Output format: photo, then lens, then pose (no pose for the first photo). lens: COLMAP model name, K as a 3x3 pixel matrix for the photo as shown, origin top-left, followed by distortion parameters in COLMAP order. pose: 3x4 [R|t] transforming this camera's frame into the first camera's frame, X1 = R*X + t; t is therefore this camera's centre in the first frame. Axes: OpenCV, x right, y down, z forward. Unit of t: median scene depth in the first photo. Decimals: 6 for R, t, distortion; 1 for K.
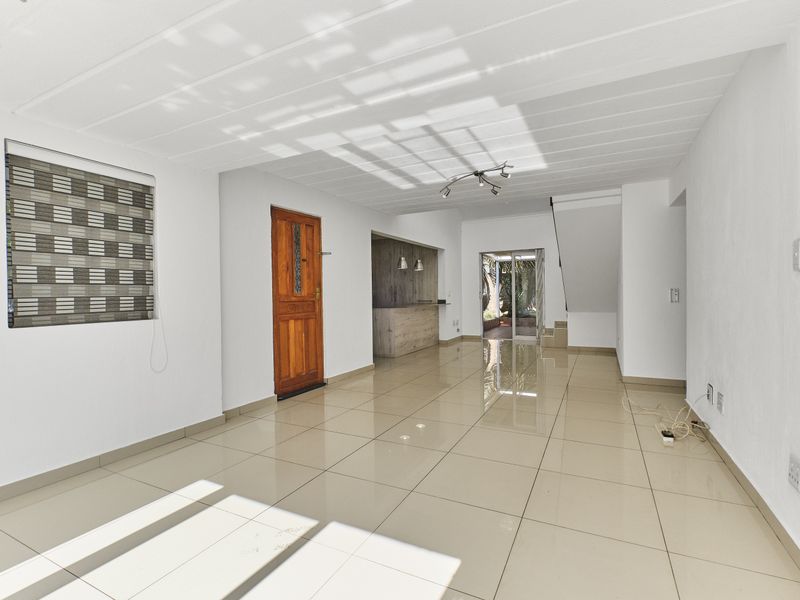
lens RADIAL K [[401.5, 0, 400.0], [0, 401.5, 300.0], [0, 0, 1]] dist [0.000378, -0.000525]
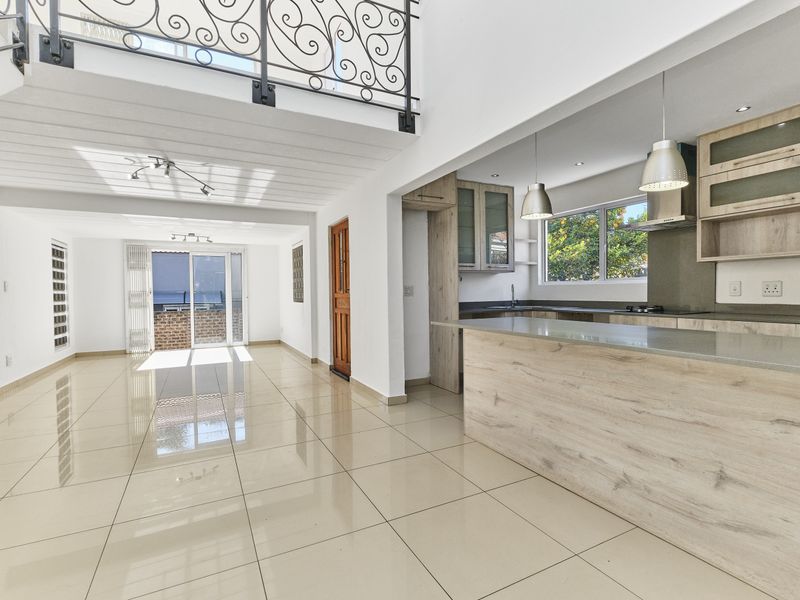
lens RADIAL K [[394.6, 0, 400.0], [0, 394.6, 300.0], [0, 0, 1]] dist [0.001688, -0.004806]
pose [[-0.588286, 0.039853, -0.807670, 0.293866], [0.009765, 0.999062, 0.042184, -0.019328], [0.808594, 0.016930, -0.588123, 0.934673]]
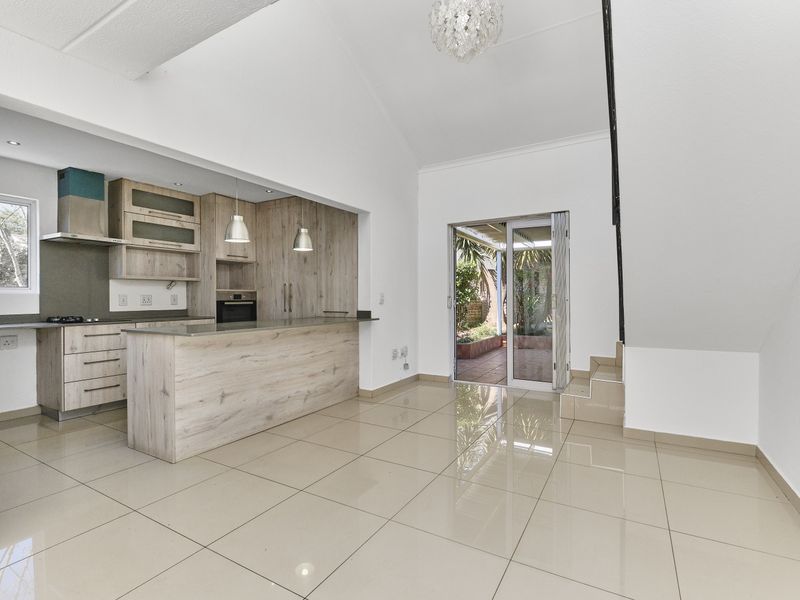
lens RADIAL K [[394.6, 0, 400.0], [0, 394.6, 300.0], [0, 0, 1]] dist [0.001688, -0.004806]
pose [[0.998240, 0.008834, -0.058648, 0.176414], [-0.009378, 0.999915, -0.009006, -0.009980], [0.058563, 0.009540, 0.998238, 0.492097]]
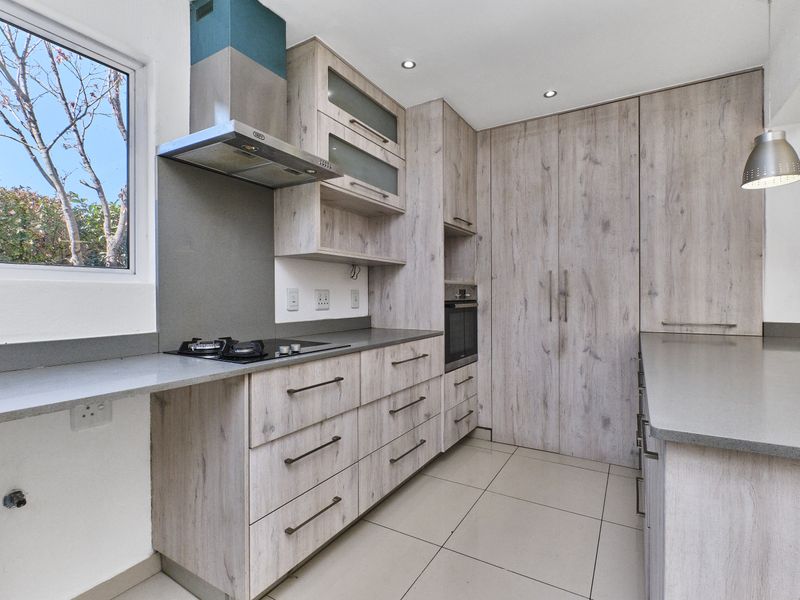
lens RADIAL K [[394.6, 0, 400.0], [0, 394.6, 300.0], [0, 0, 1]] dist [0.001688, -0.004806]
pose [[0.997781, 0.011825, -0.065517, -0.119756], [-0.012139, 0.999917, -0.004396, -0.010625], [0.065459, 0.005182, 0.997842, 0.726582]]
